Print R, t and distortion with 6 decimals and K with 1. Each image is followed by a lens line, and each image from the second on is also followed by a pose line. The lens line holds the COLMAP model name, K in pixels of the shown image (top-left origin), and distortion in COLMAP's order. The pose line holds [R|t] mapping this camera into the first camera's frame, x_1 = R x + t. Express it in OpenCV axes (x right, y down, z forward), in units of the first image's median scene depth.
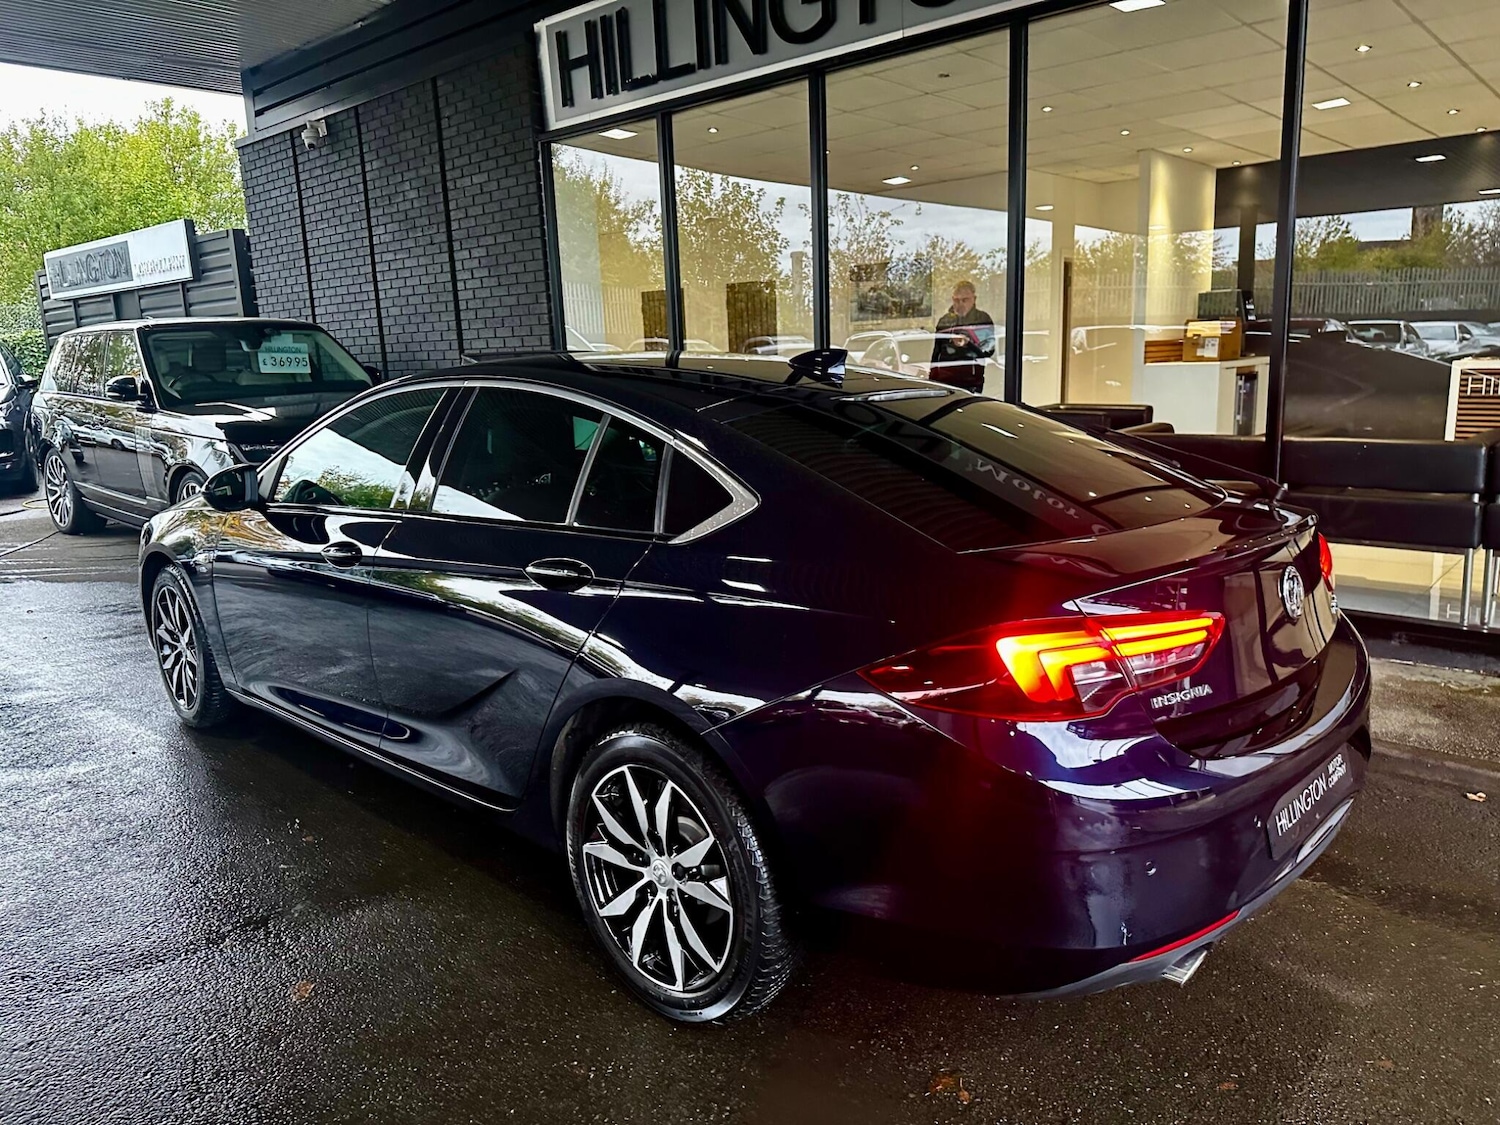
lens RADIAL K [[1038.1, 0, 764.1], [0, 1038.1, 560.3], [0, 0, 1]] dist [0.025700, -0.028499]
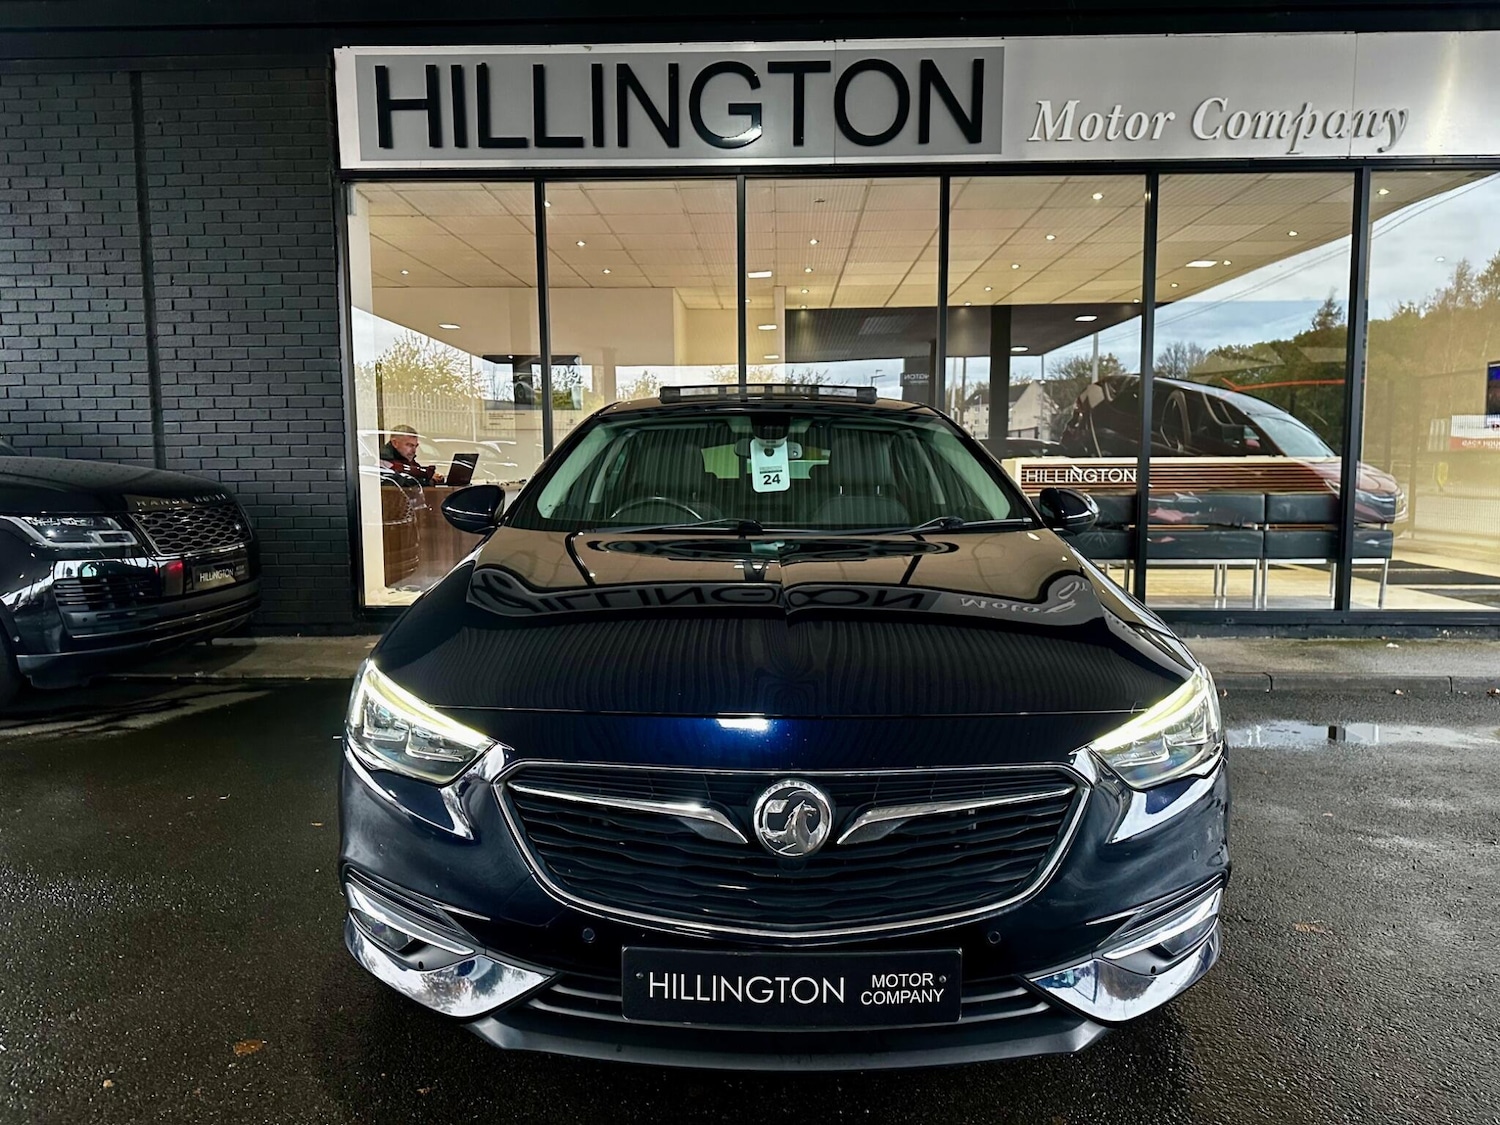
lens RADIAL K [[1037.2, 0, 748.1], [0, 1037.2, 553.7], [0, 0, 1]] dist [0.027699, -0.030677]
pose [[0.772614, -0.024761, 0.634393, -0.439264], [0.102565, 0.990981, -0.086233, 0.016106], [-0.626536, 0.131692, 0.768186, 0.137658]]
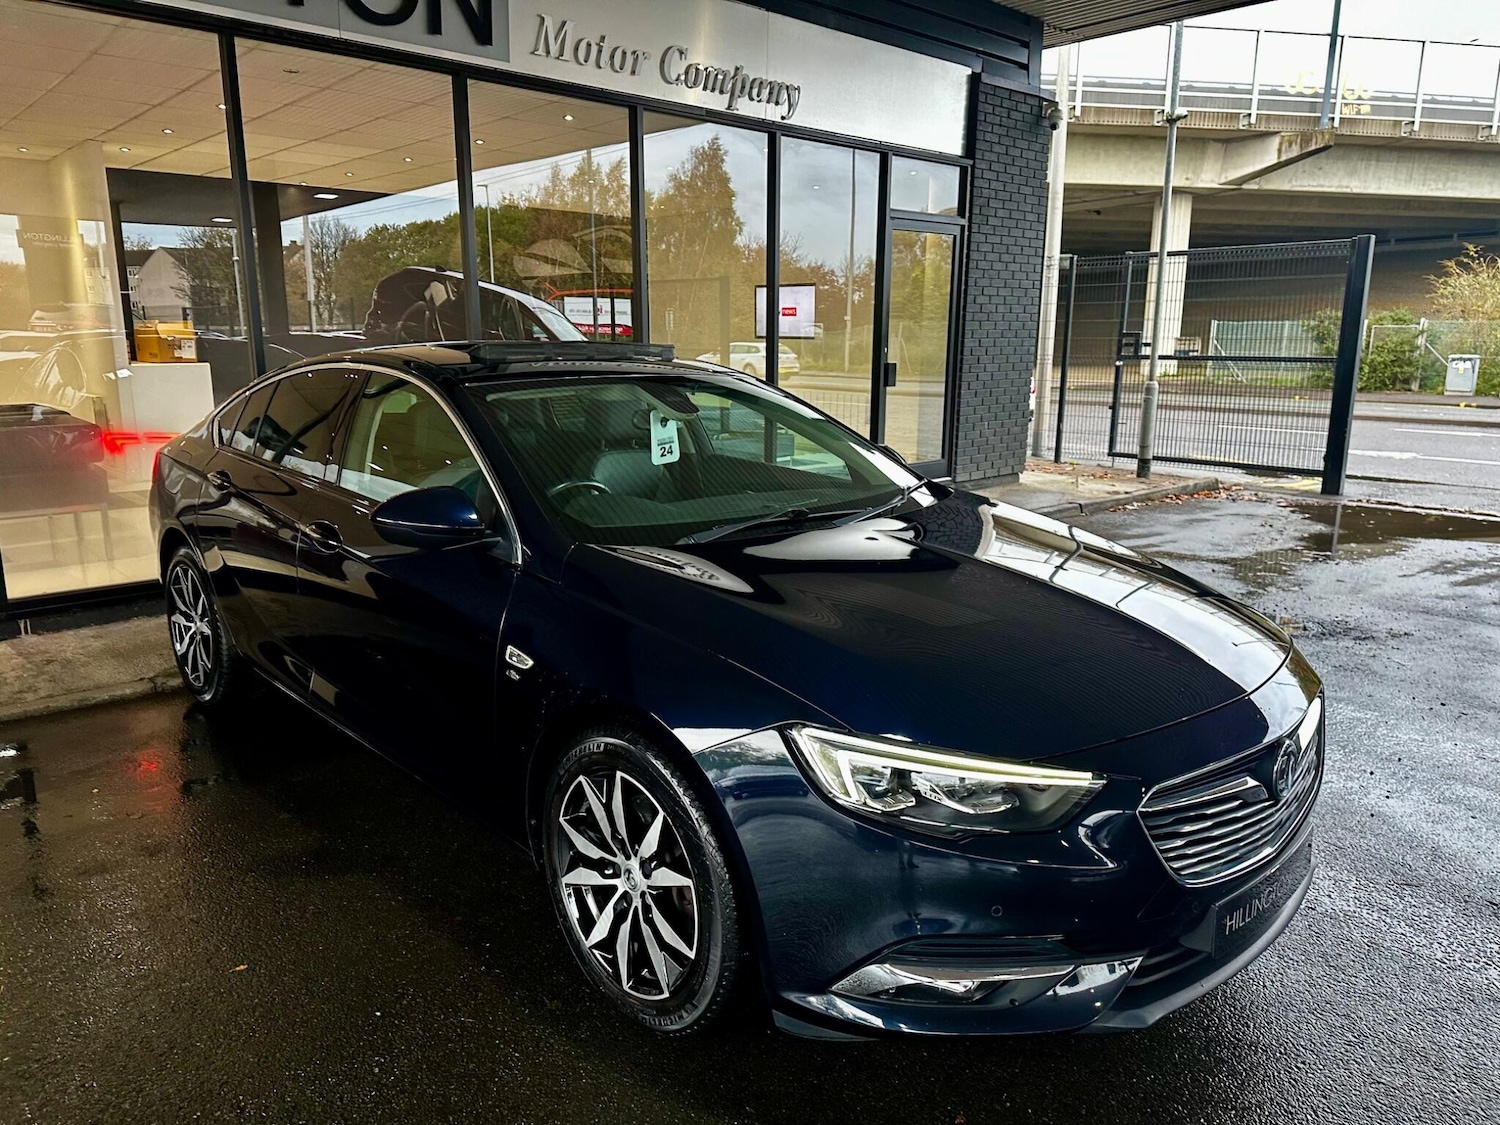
lens RADIAL K [[1037.2, 0, 723.5], [0, 1037.2, 566.6], [0, 0, 1]] dist [0.027699, -0.030677]
pose [[0.121858, -0.181098, 0.975886, -0.564324], [0.189322, 0.969403, 0.156254, -0.059452], [-0.974324, 0.165716, 0.152416, 0.360380]]
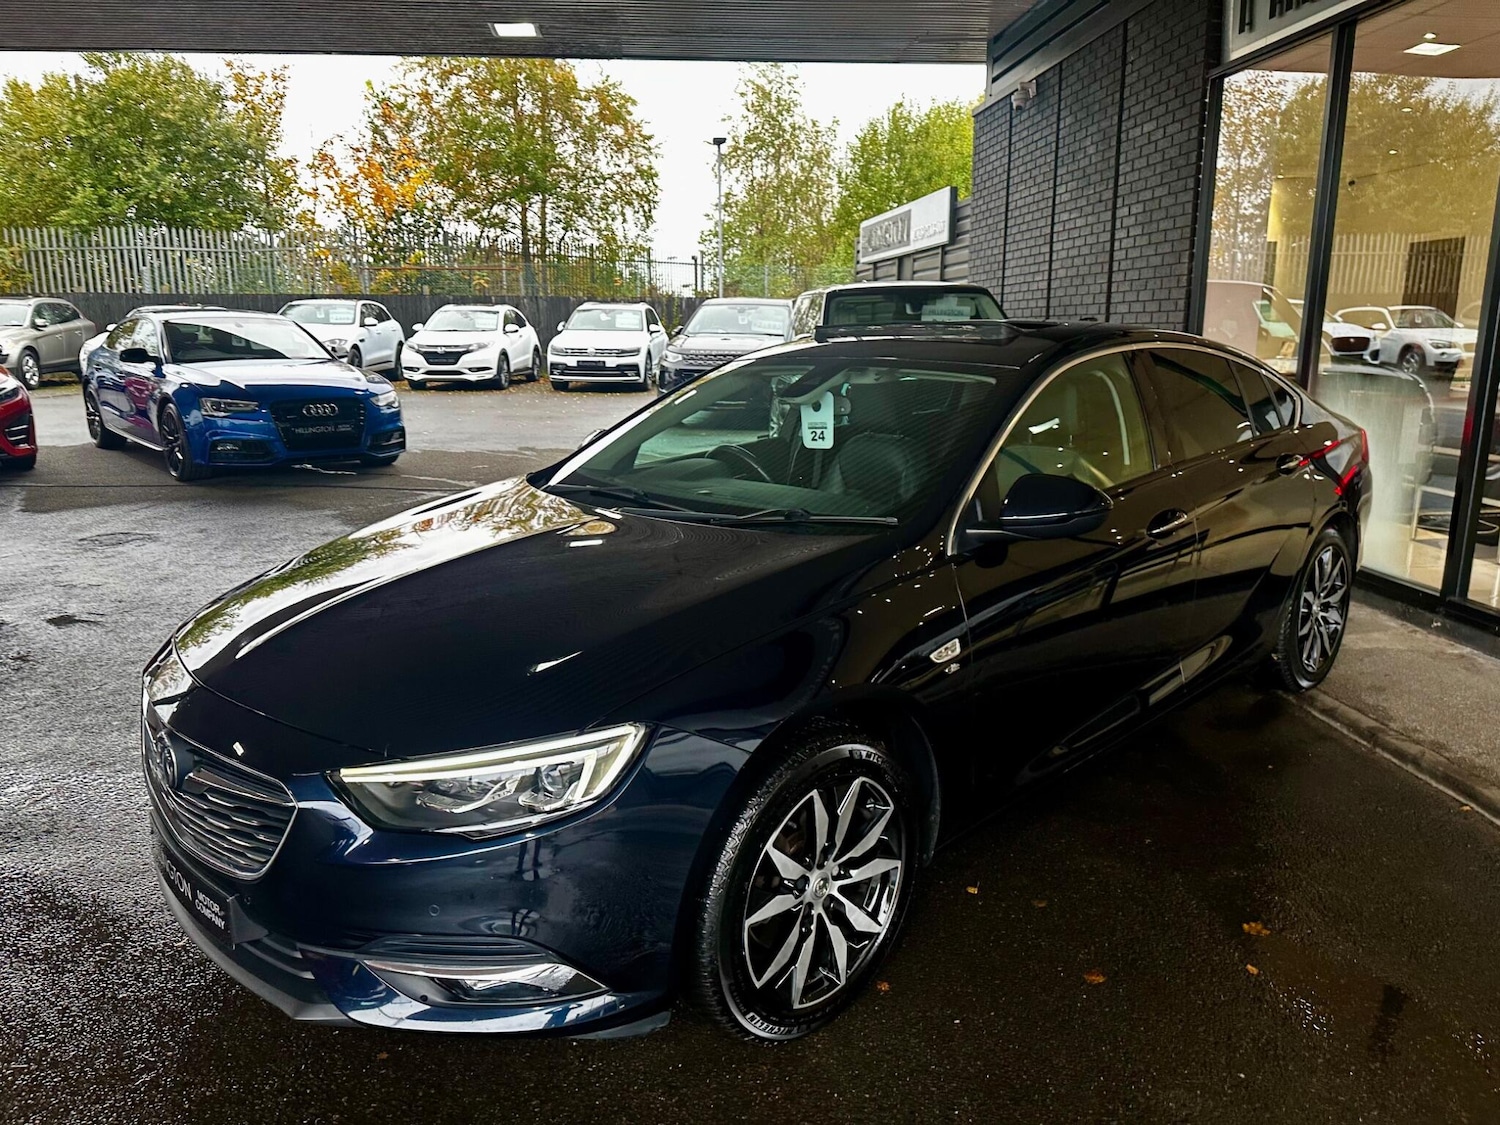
lens RADIAL K [[1063.8, 0, 757.3], [0, 1063.8, 560.2], [0, 0, 1]] dist [0.042261, -0.050543]
pose [[0.738524, 0.172537, -0.651777, 0.138627], [-0.151014, 0.984472, 0.089494, -0.023016], [0.657097, 0.032334, 0.753112, 0.073762]]
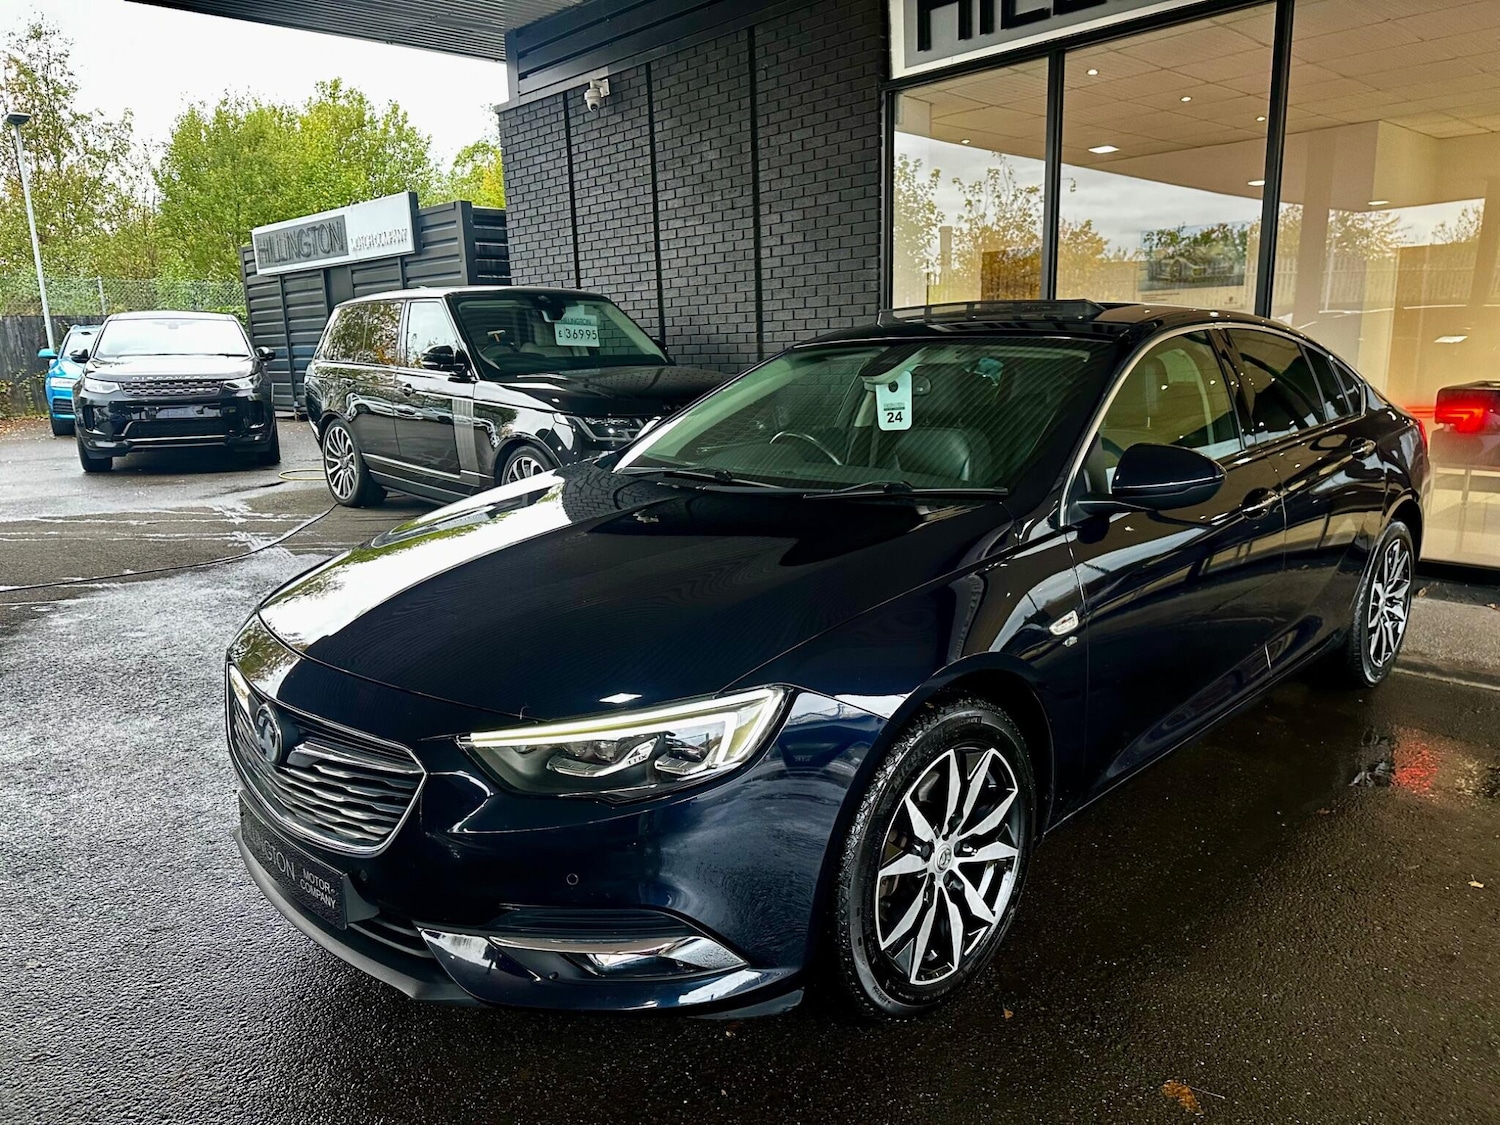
lens RADIAL K [[1063.8, 0, 743.6], [0, 1063.8, 564.2], [0, 0, 1]] dist [0.042261, -0.050543]
pose [[0.993265, 0.034256, -0.110681, -0.188949], [-0.033311, 0.999391, 0.010369, 0.005076], [0.110969, -0.006612, 0.993802, 0.046716]]
